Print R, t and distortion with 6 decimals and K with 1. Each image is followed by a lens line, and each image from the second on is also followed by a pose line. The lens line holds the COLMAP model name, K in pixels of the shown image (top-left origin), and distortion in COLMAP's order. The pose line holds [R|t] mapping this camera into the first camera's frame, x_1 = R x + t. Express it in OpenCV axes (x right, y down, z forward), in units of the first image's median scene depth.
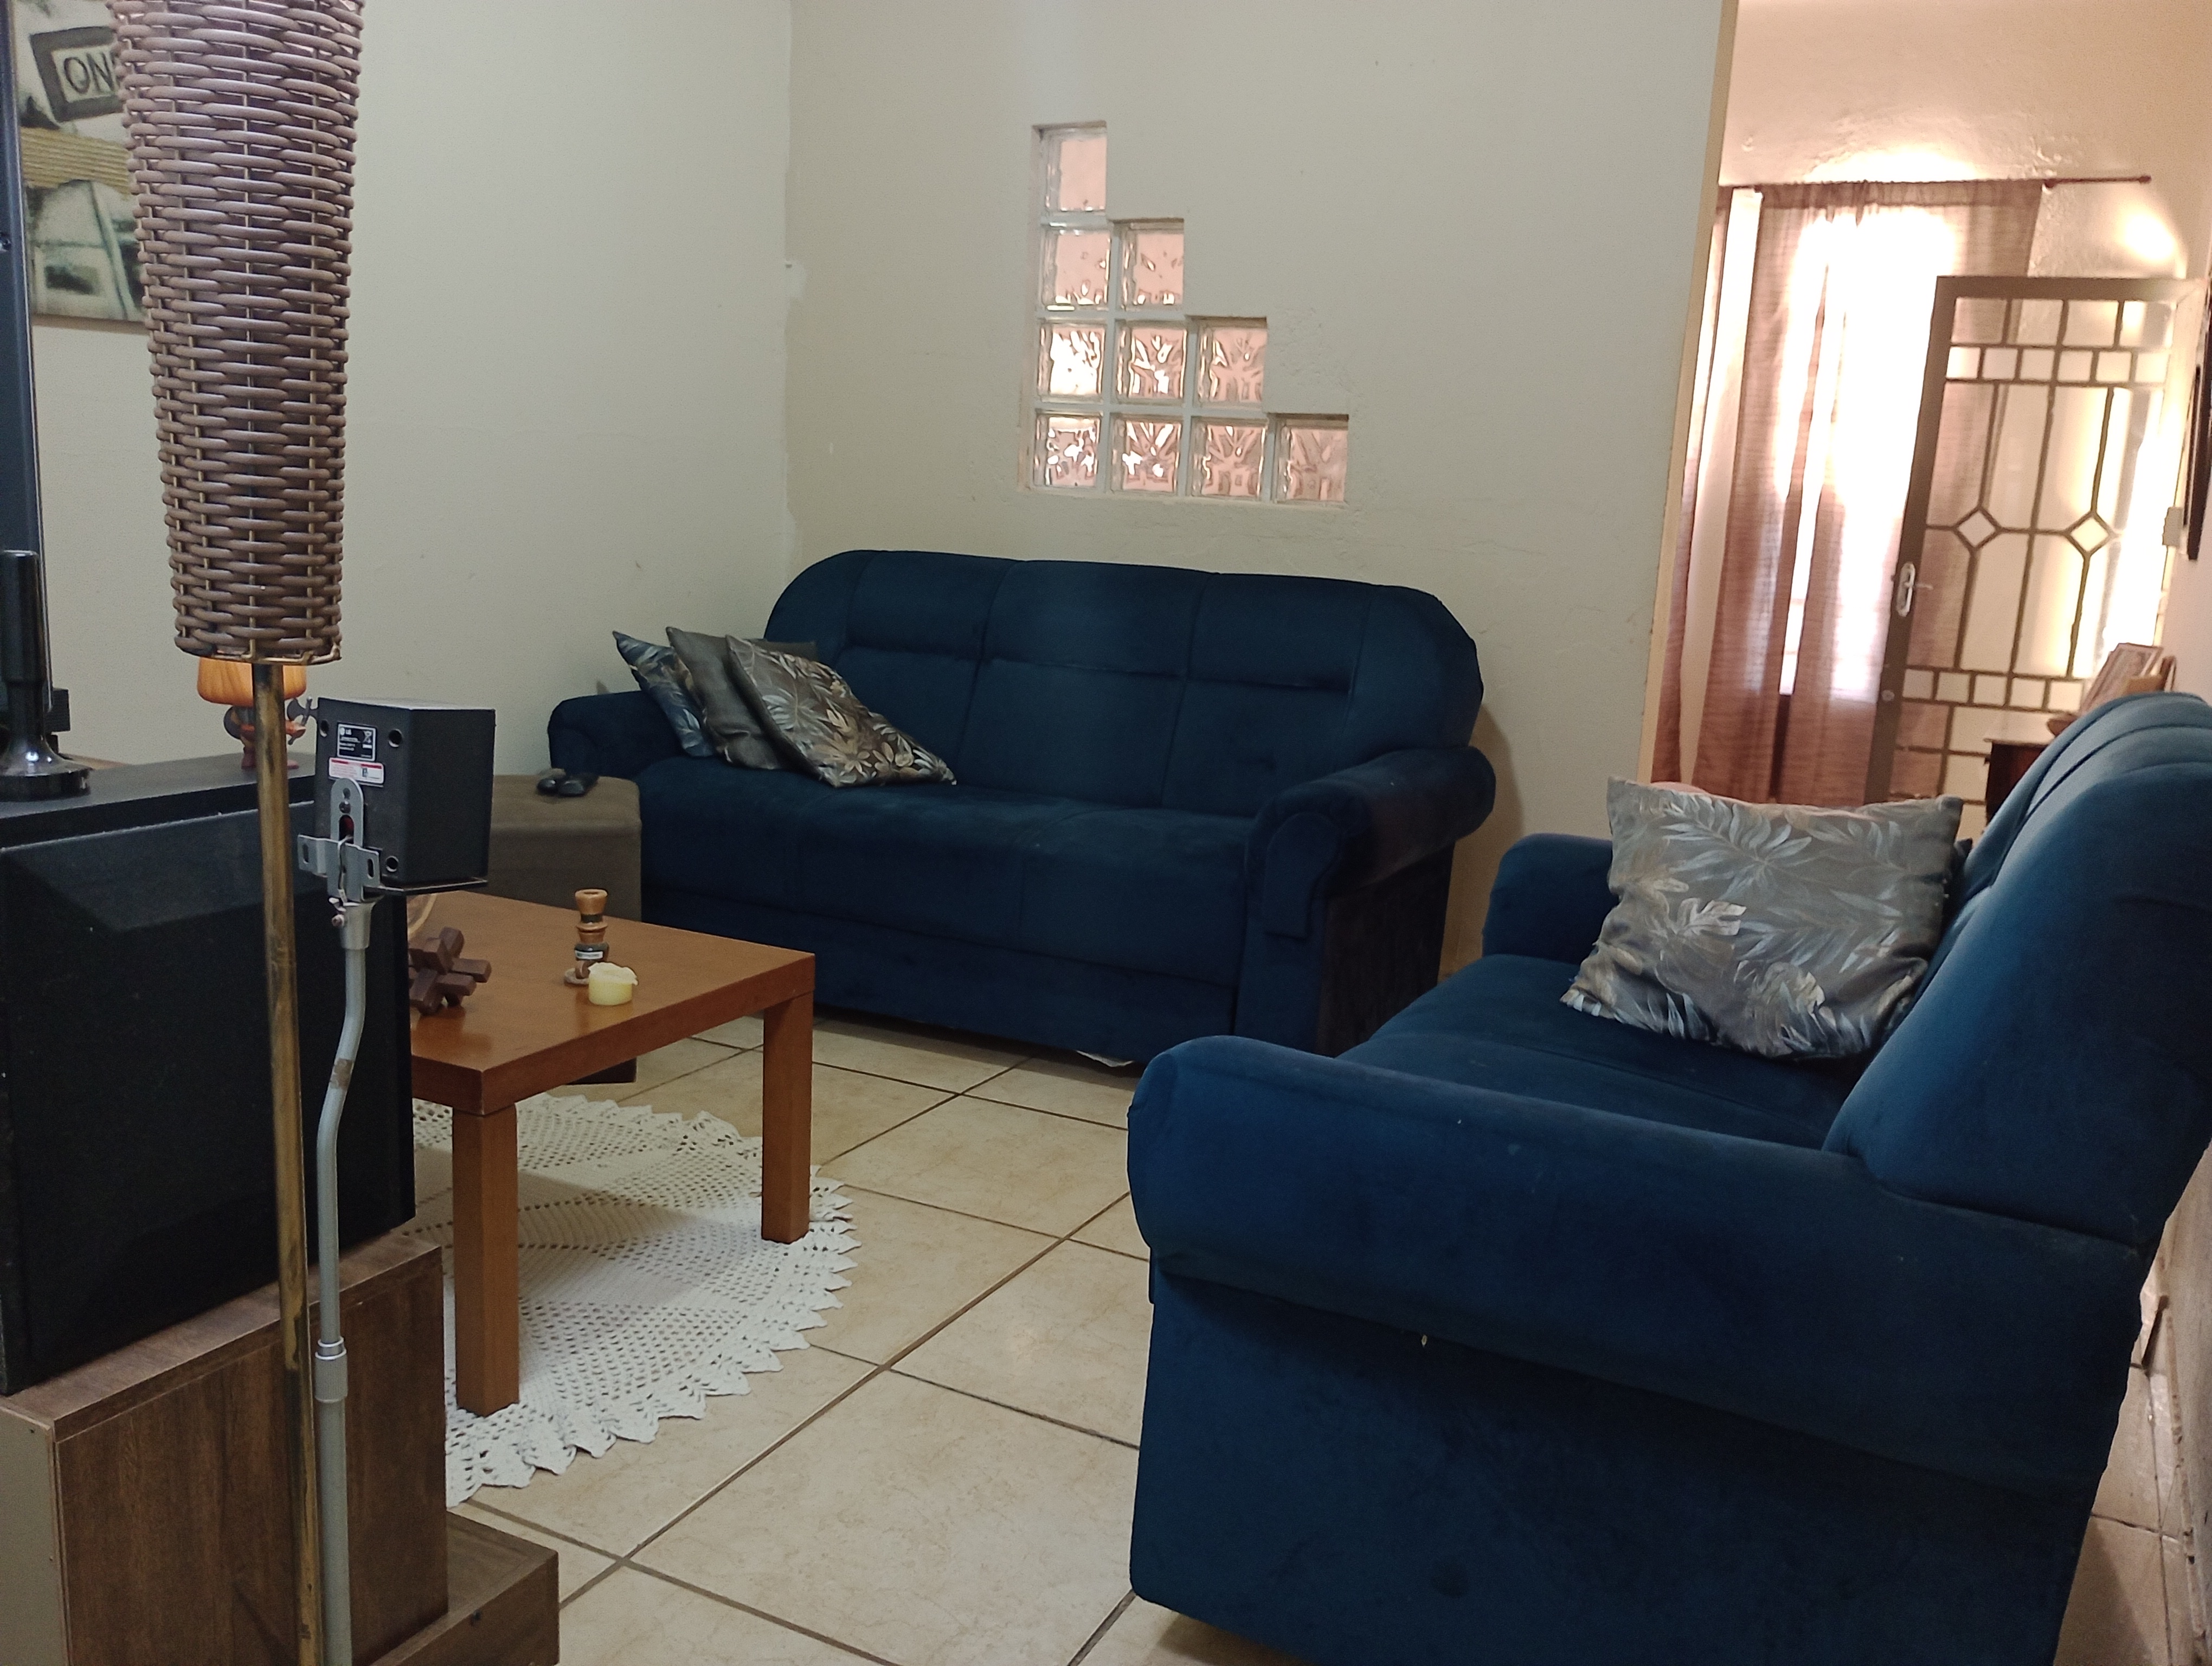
lens RADIAL K [[1848.4, 0, 1107.3], [0, 1848.4, 839.1], [0, 0, 1]] dist [0.059970, -0.080611]
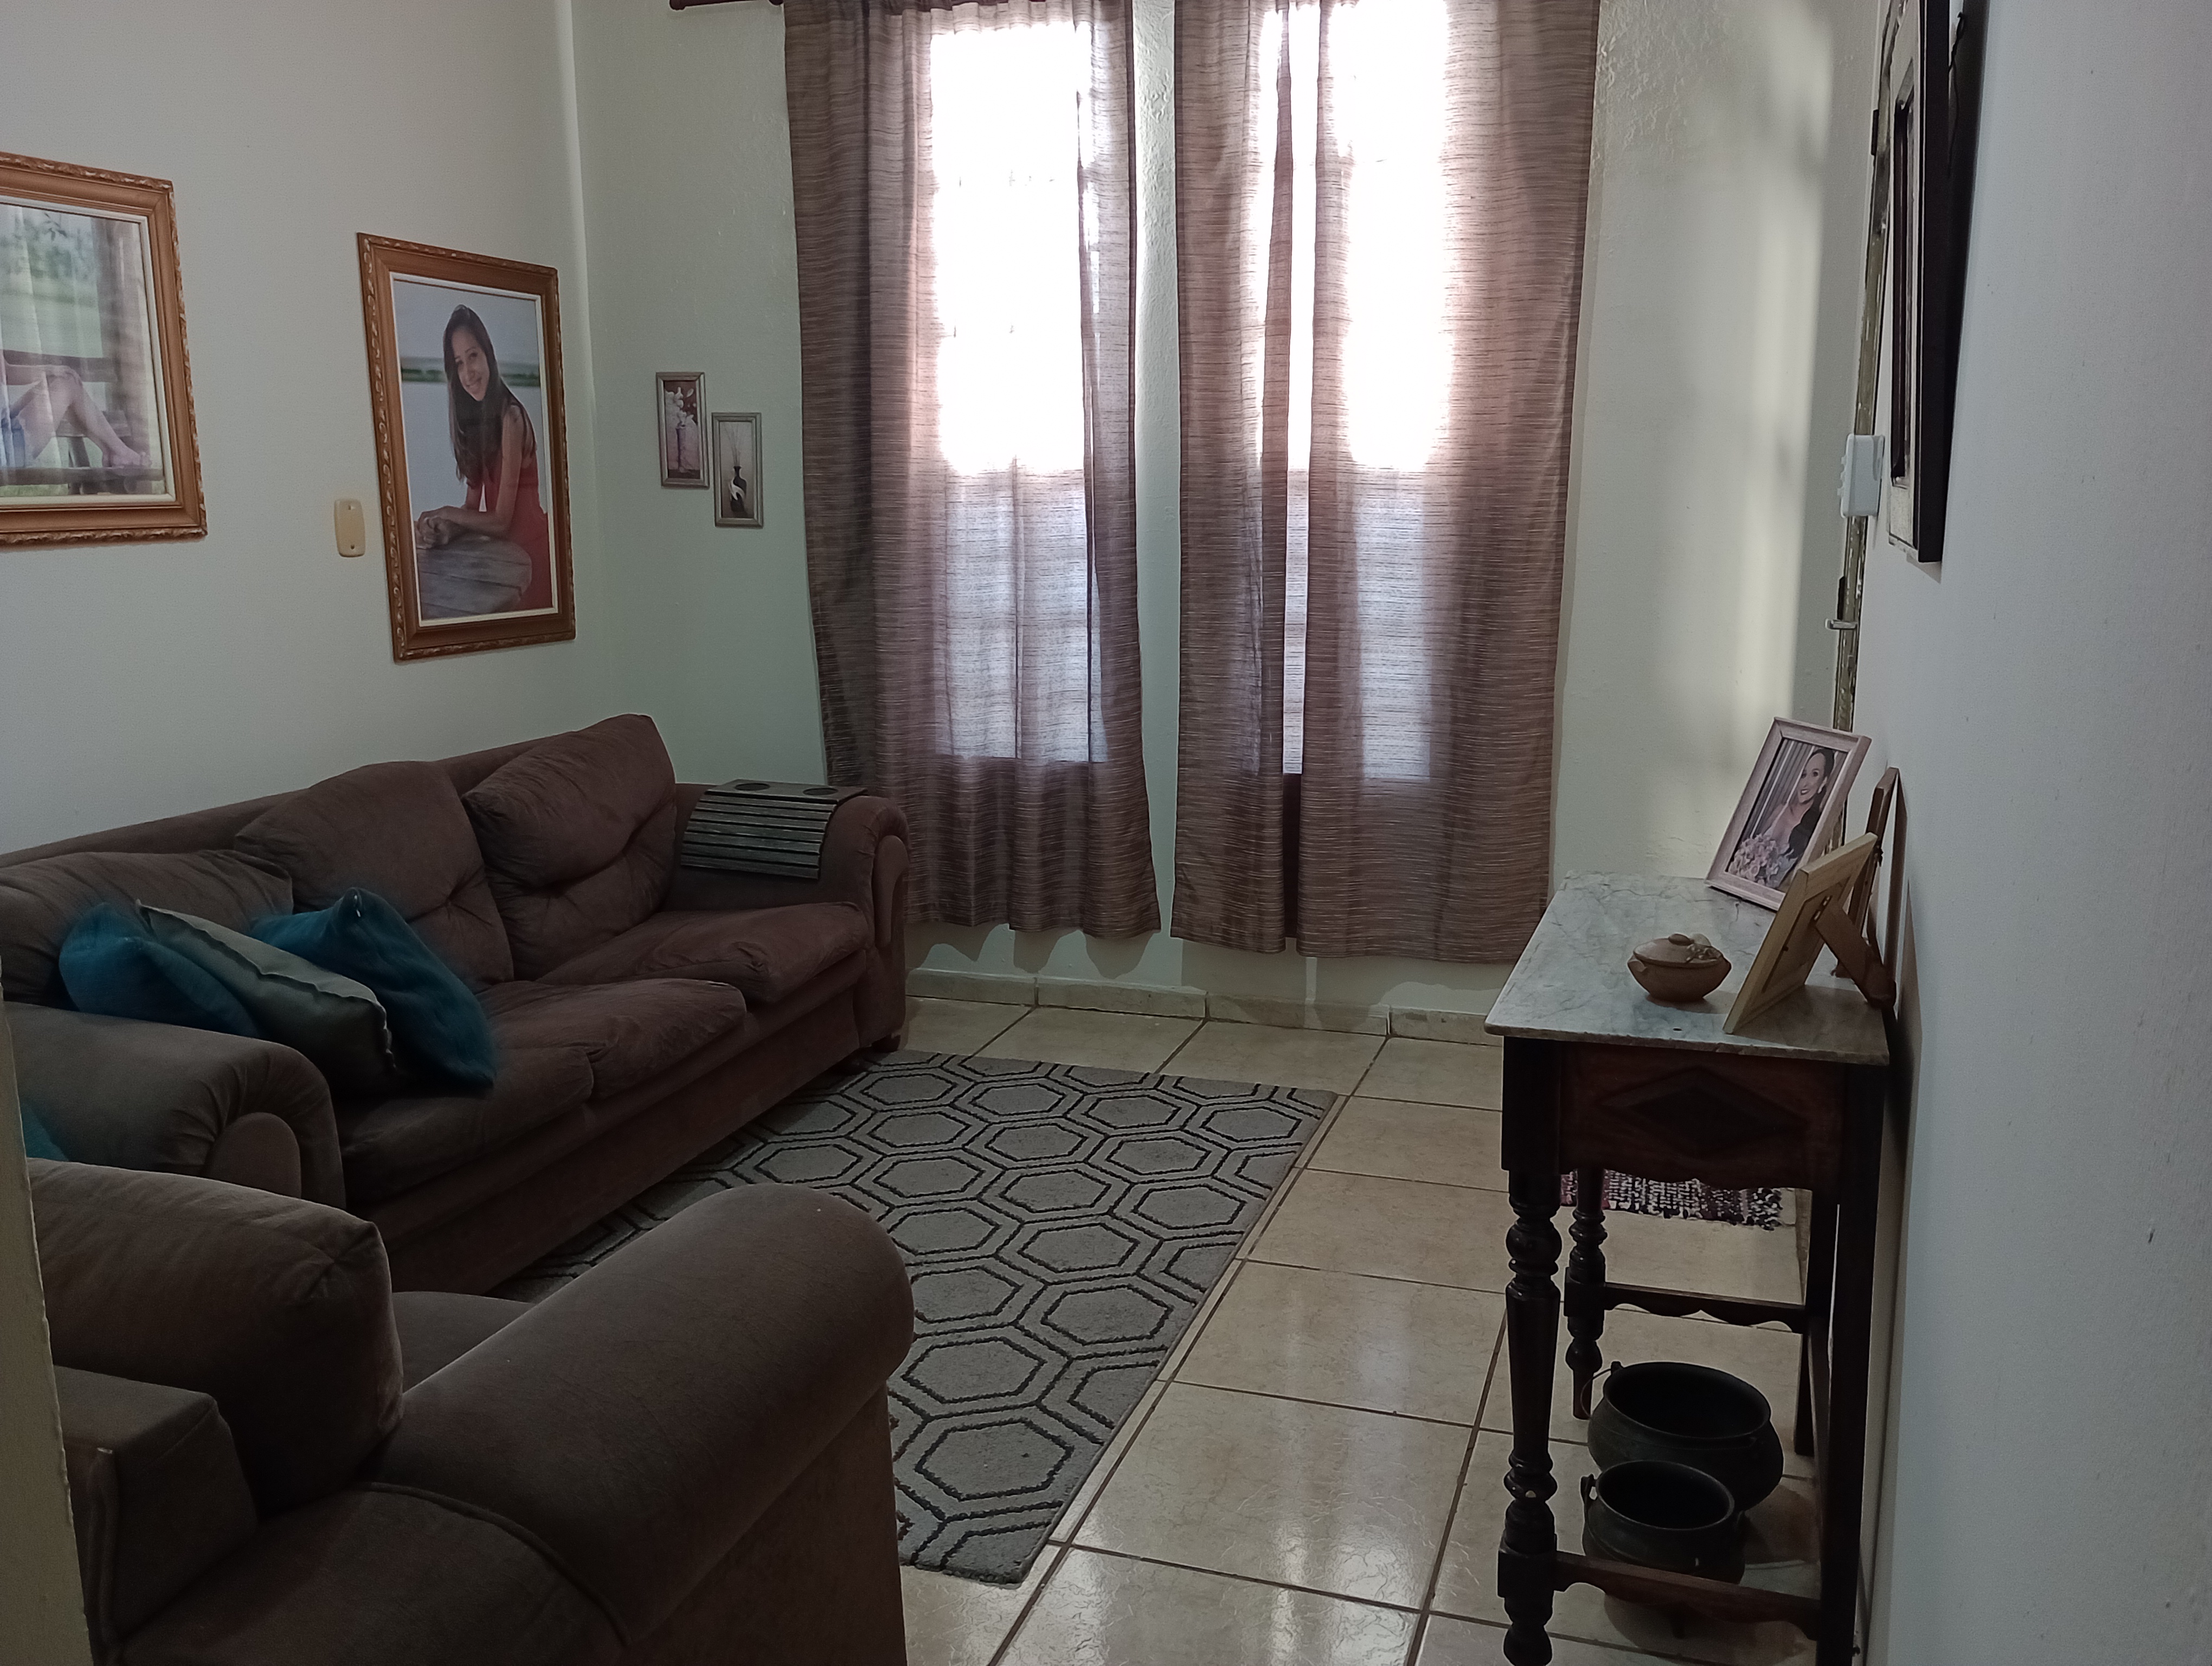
lens RADIAL K [[1828.8, 0, 1106.2], [0, 1828.8, 822.2], [0, 0, 1]] dist [0.064038, -0.084923]
pose [[0.988668, -0.082002, 0.125739, 0.227429], [0.083043, 0.996541, -0.003054, -0.067689], [-0.125054, 0.013462, 0.992059, 0.407372]]
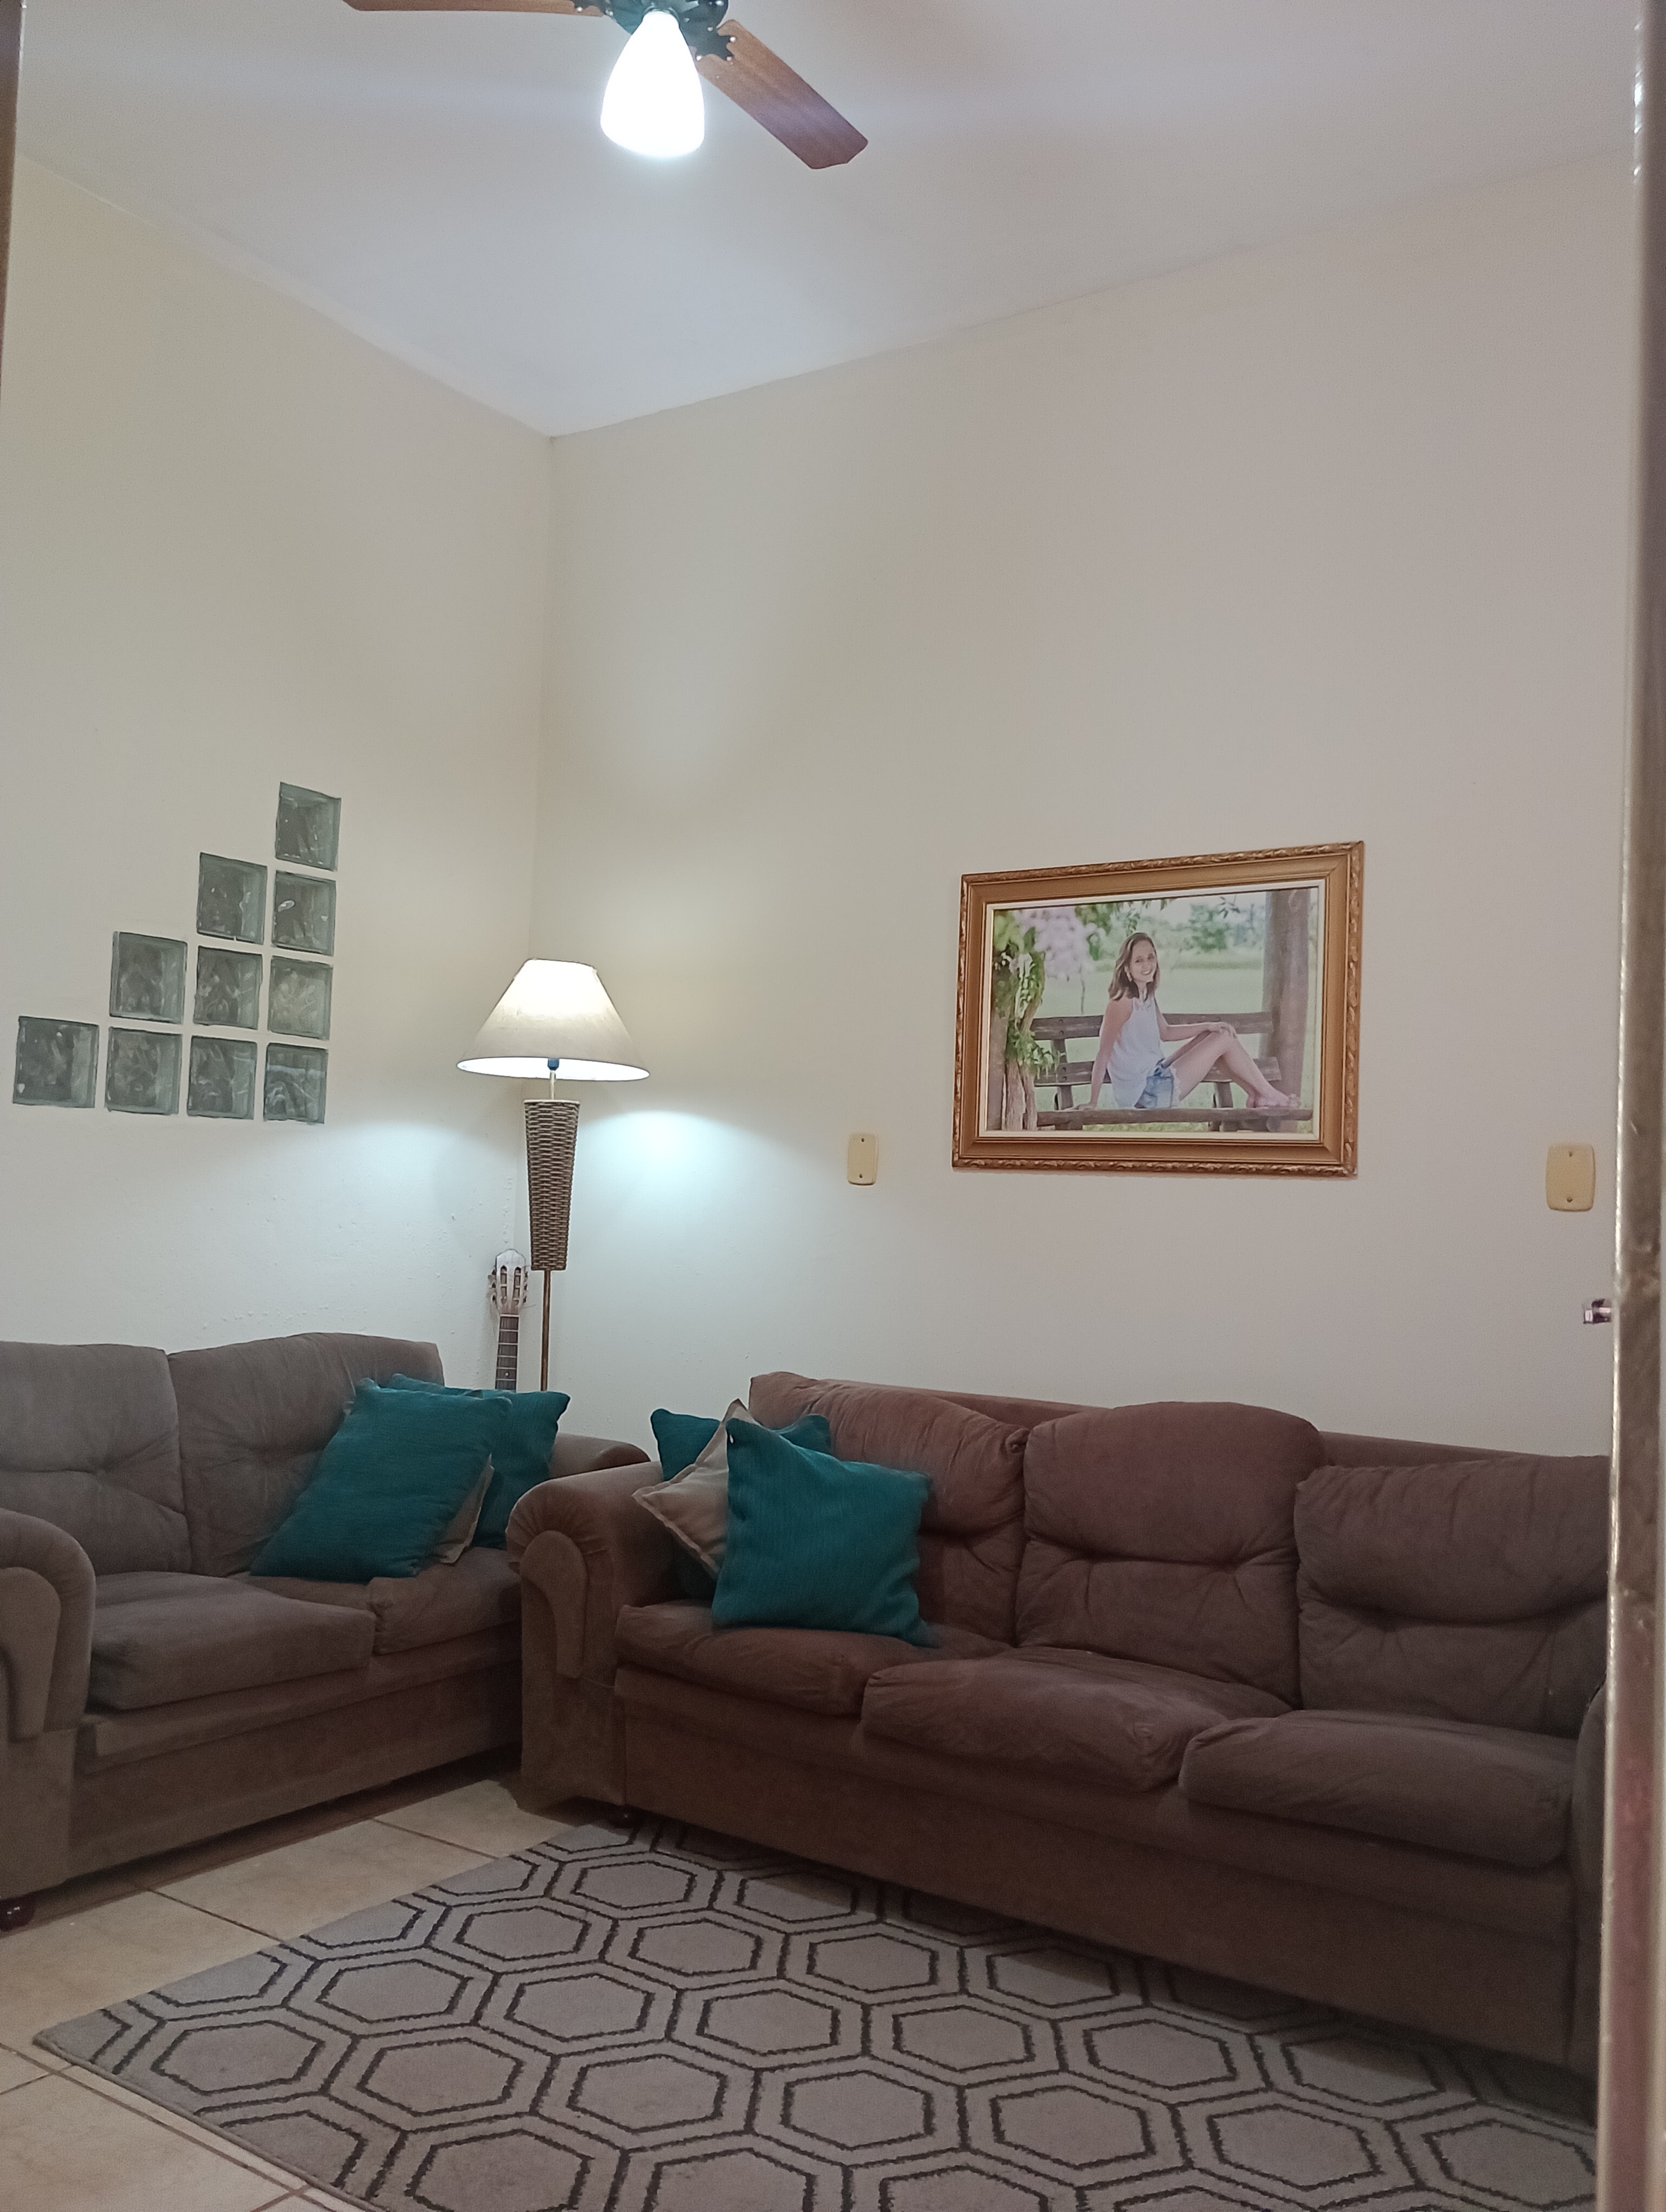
lens RADIAL K [[1828.8, 0, 834.1], [0, 1828.8, 1110.3], [0, 0, 1]] dist [0.064038, -0.084923]
pose [[-0.122174, -0.101883, -0.987266, 0.581104], [-0.234989, 0.969404, -0.070960, -0.116997], [0.964289, 0.223327, -0.142377, 0.882699]]
